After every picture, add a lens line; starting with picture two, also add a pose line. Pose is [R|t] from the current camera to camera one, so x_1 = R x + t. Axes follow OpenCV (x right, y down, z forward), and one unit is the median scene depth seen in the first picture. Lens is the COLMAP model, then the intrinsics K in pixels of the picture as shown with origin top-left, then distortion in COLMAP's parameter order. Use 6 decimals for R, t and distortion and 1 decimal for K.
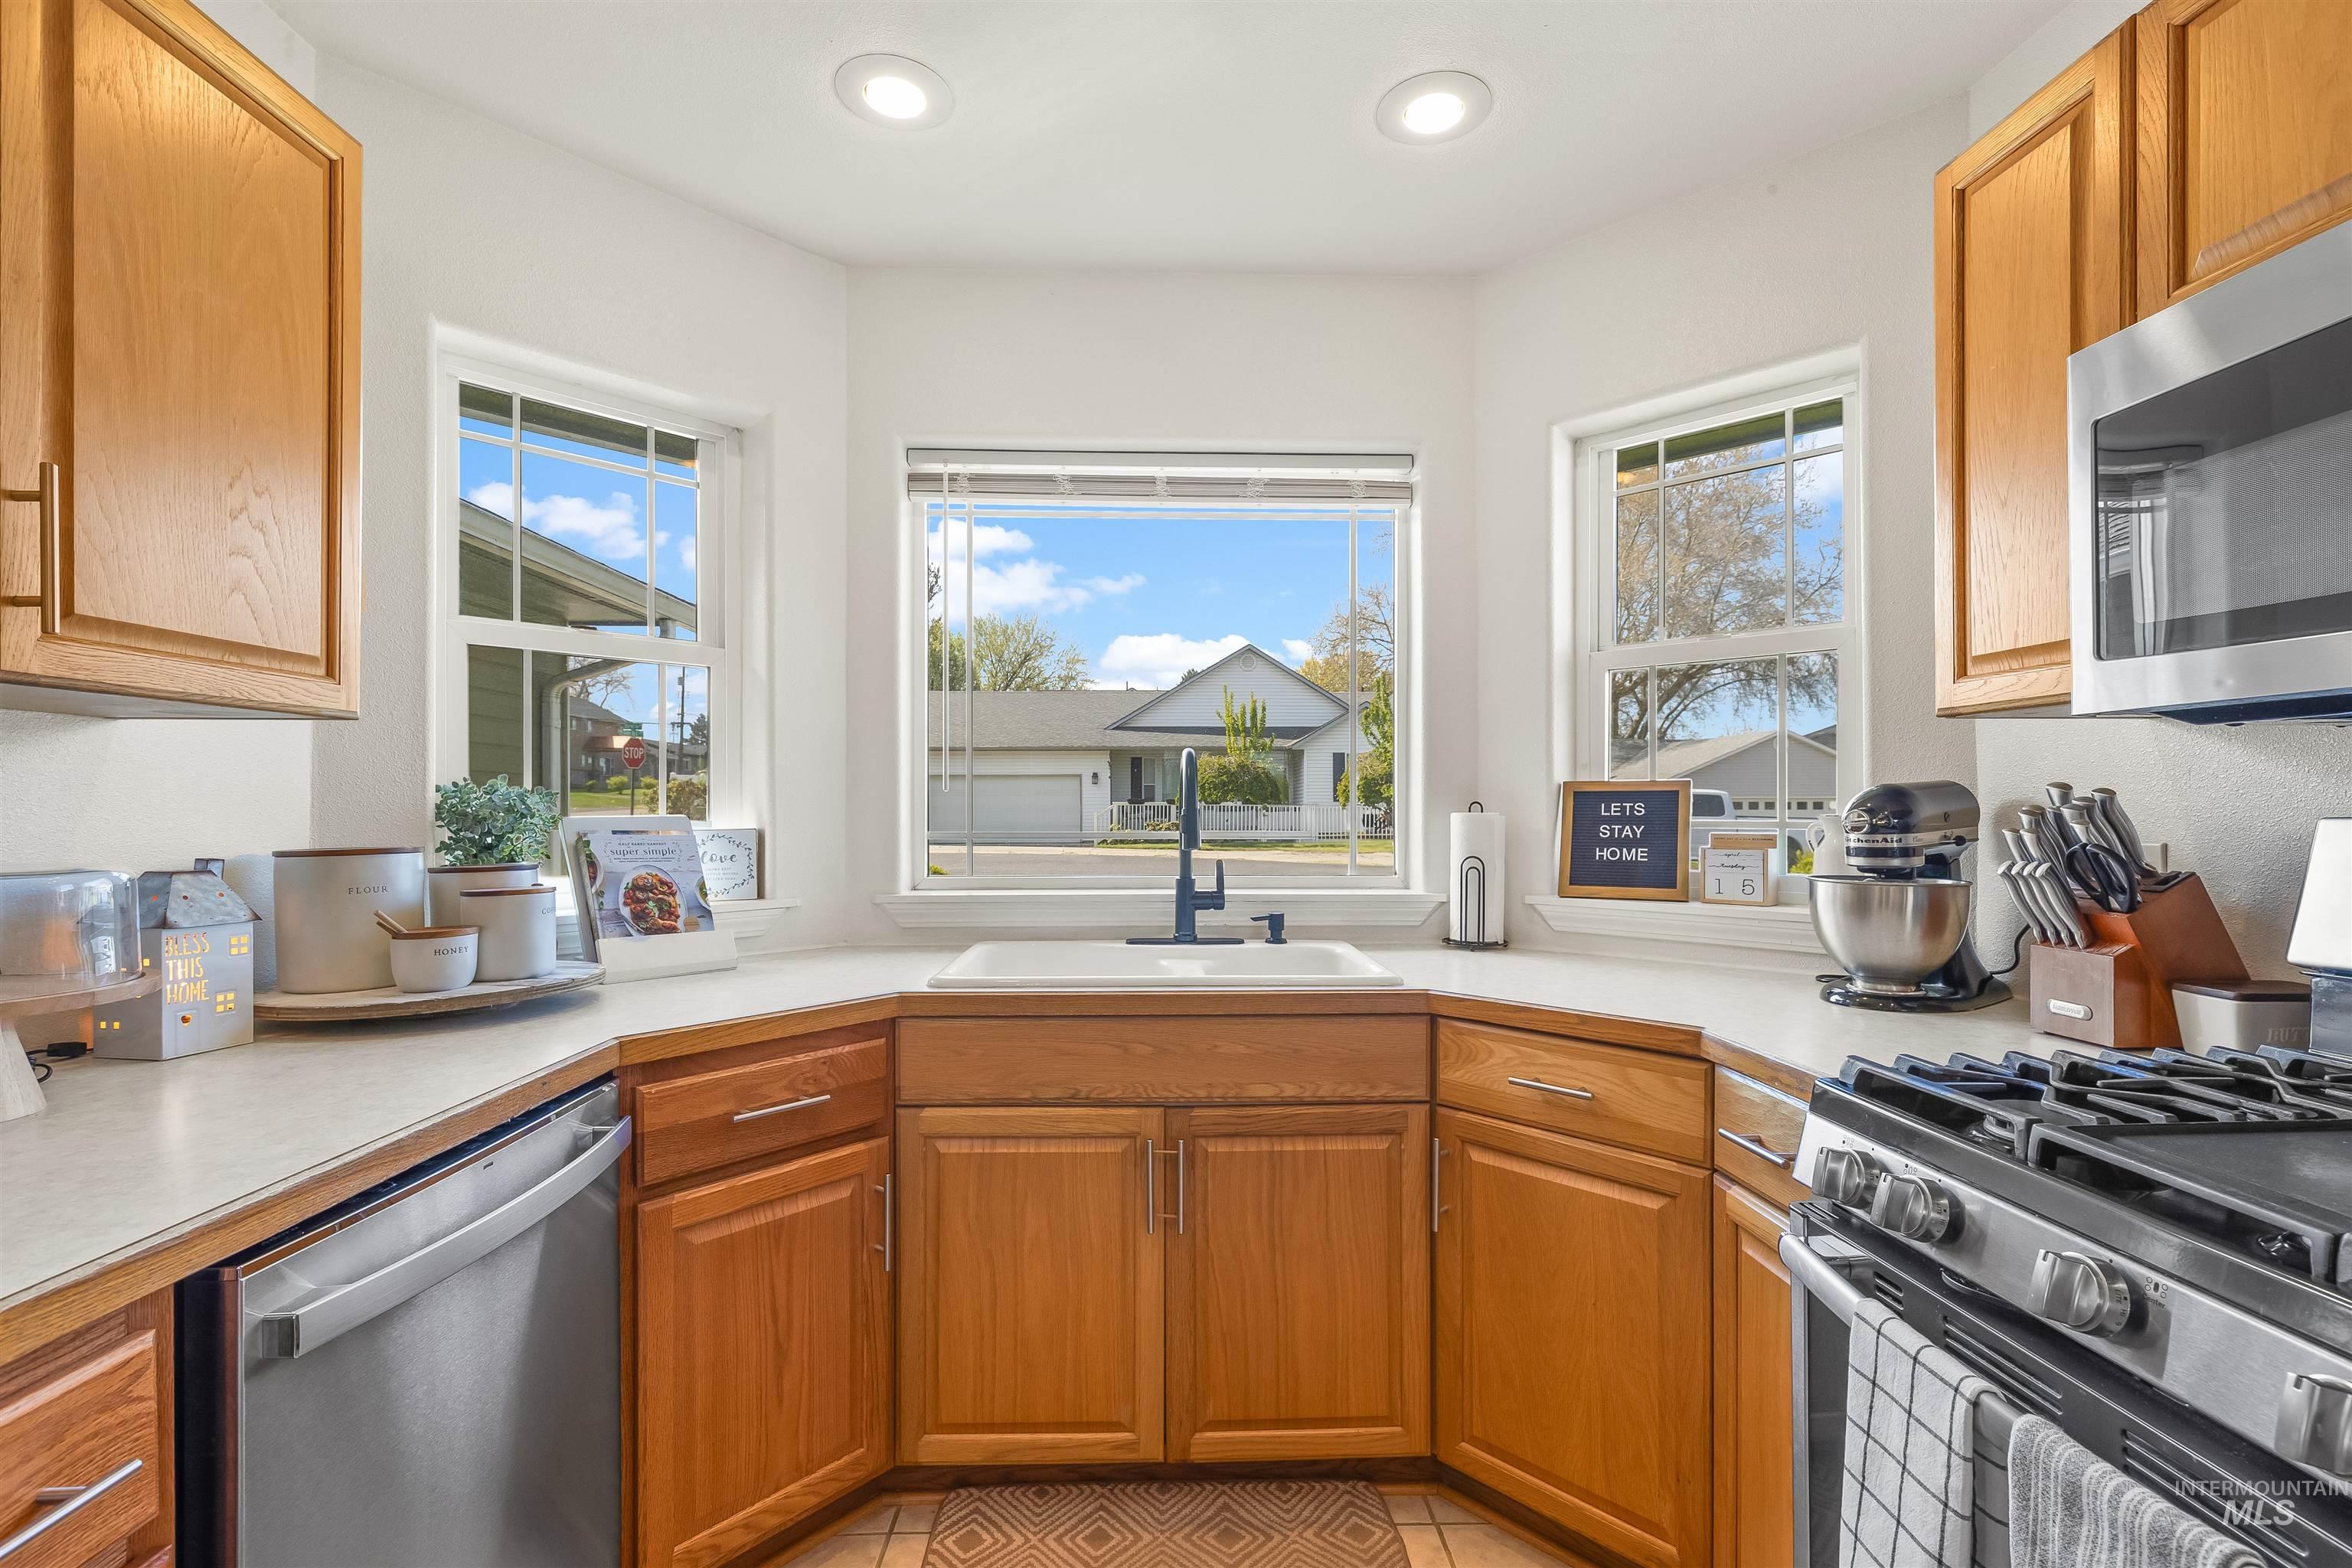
lens RADIAL K [[1077.3, 0, 1172.6], [0, 1077.3, 809.1], [0, 0, 1]] dist [-0.001470, 0.002057]
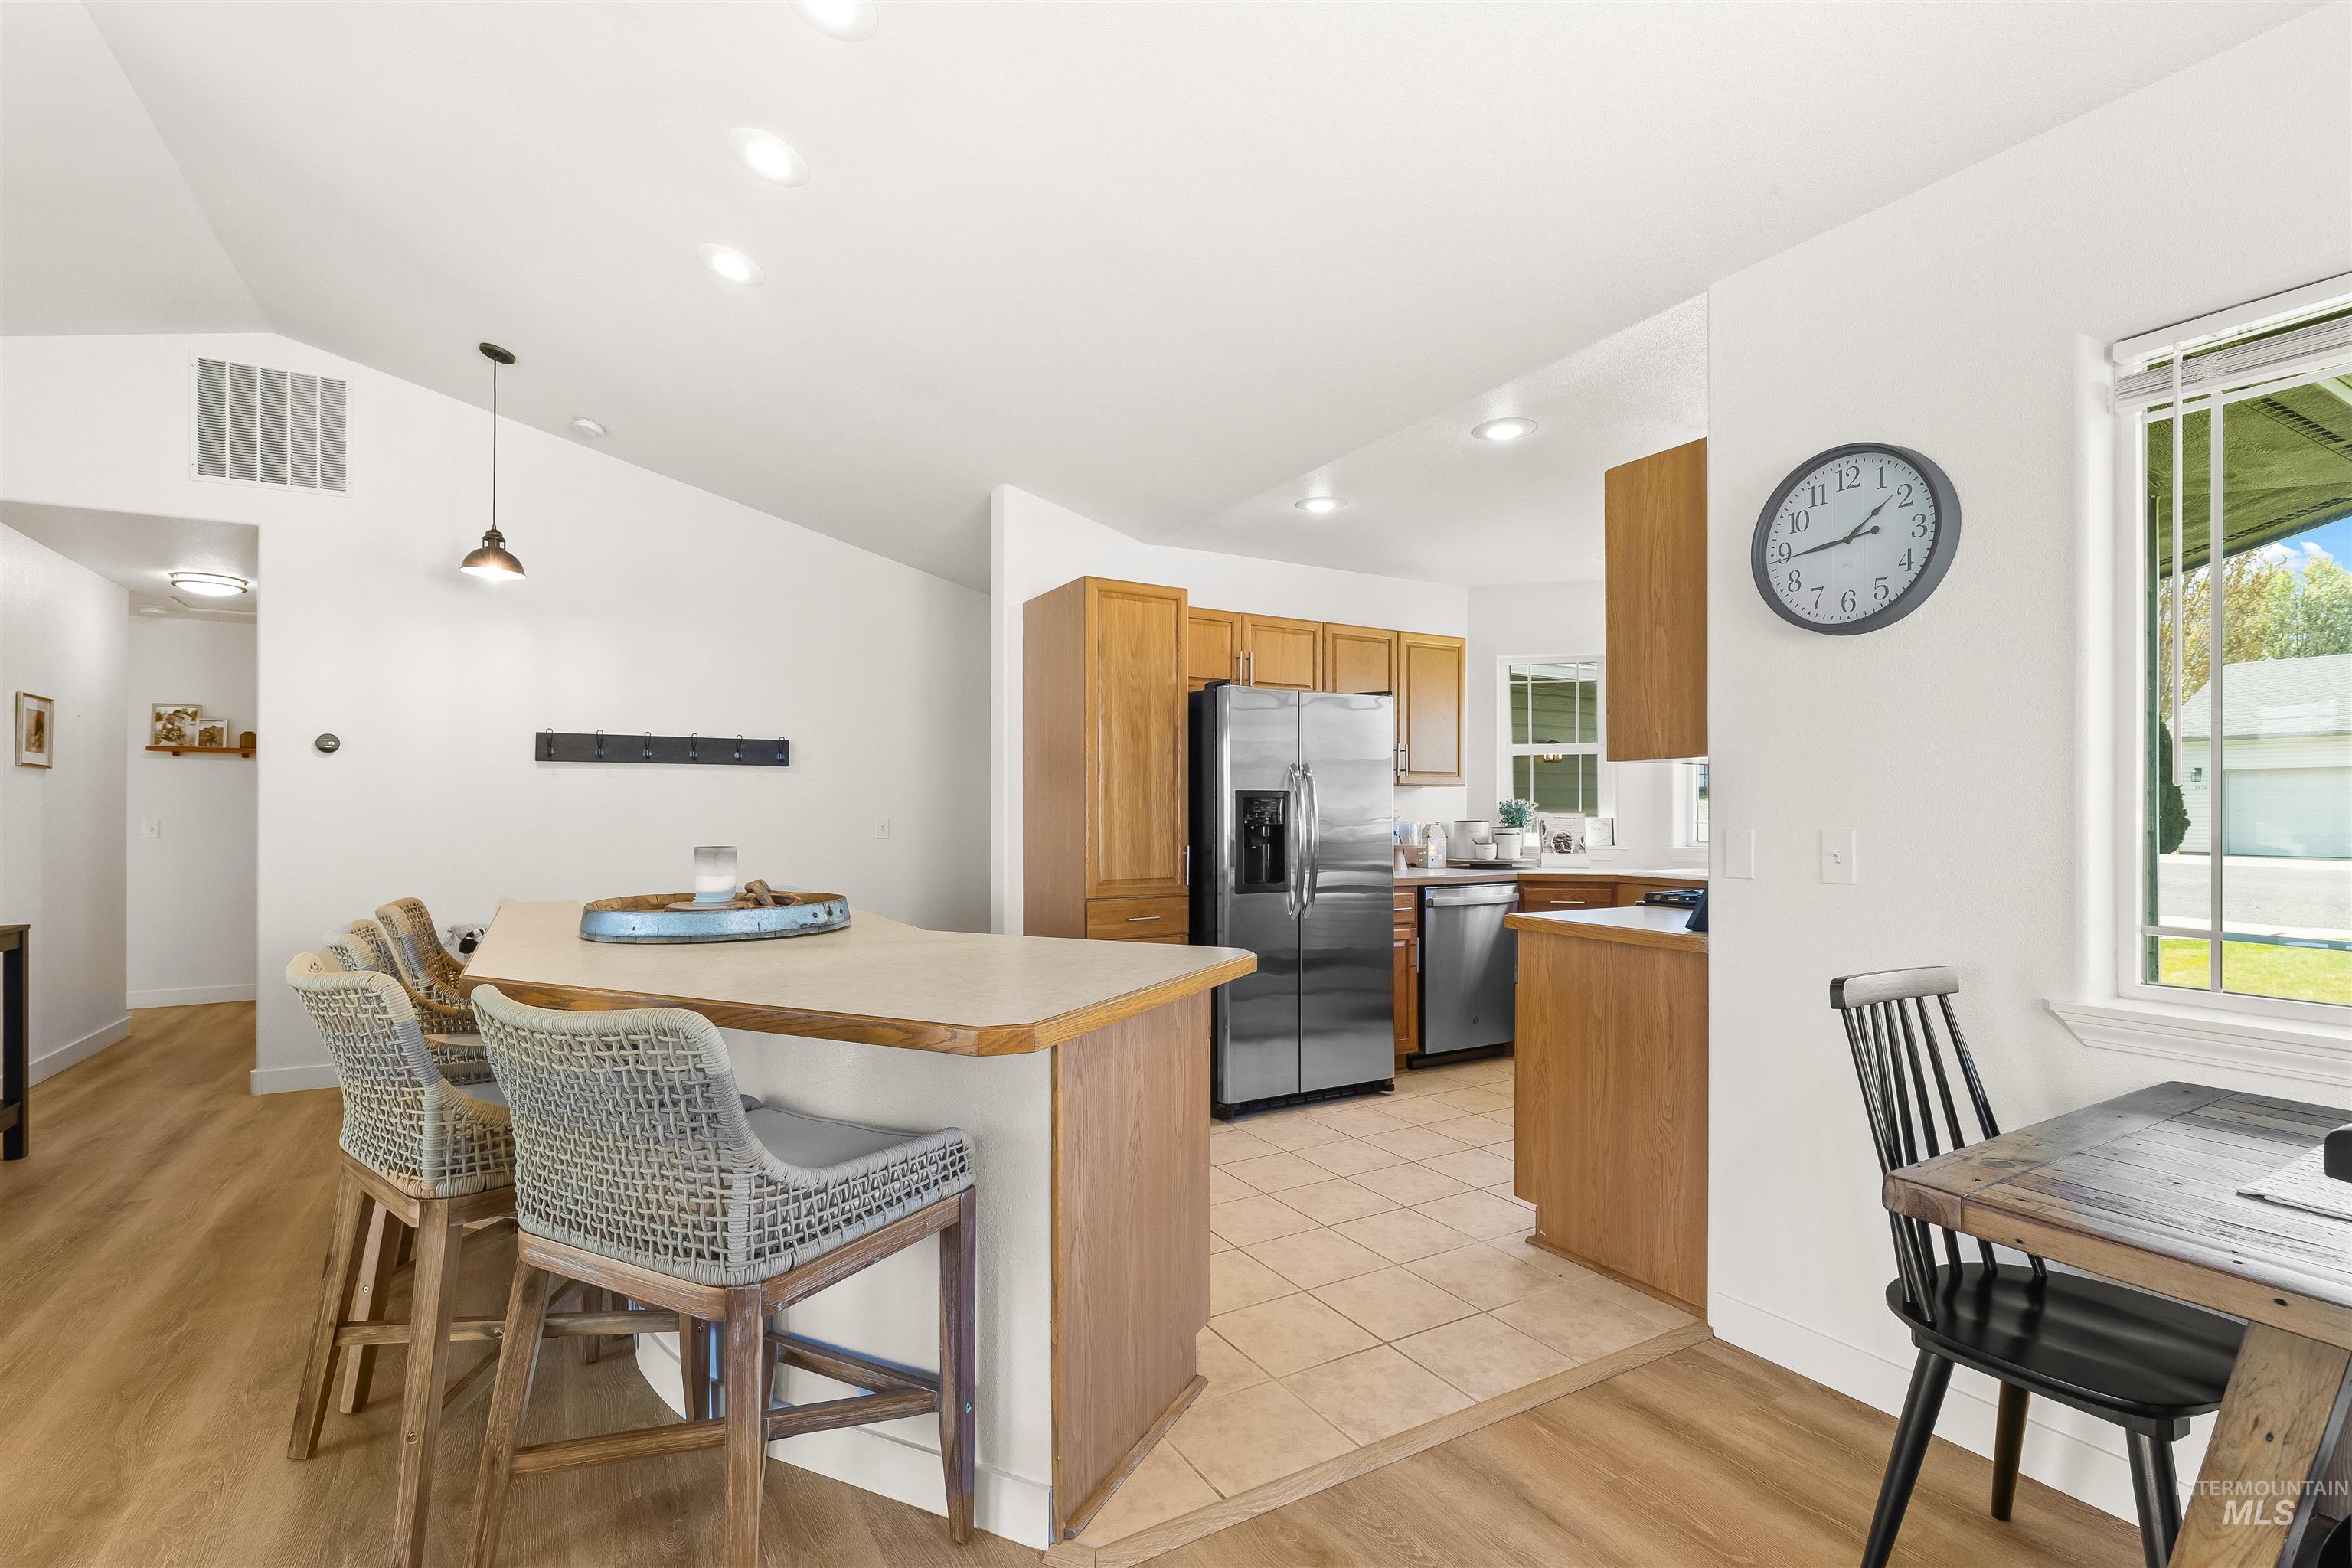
lens RADIAL K [[1077.3, 0, 1178.5], [0, 1077.3, 803.4], [0, 0, 1]] dist [-0.001470, 0.002057]
pose [[0.487254, -0.003588, -0.873253, 1.654947], [-0.002189, 0.999983, -0.005330, 0.002095], [0.873257, 0.004509, 0.487239, -1.392920]]
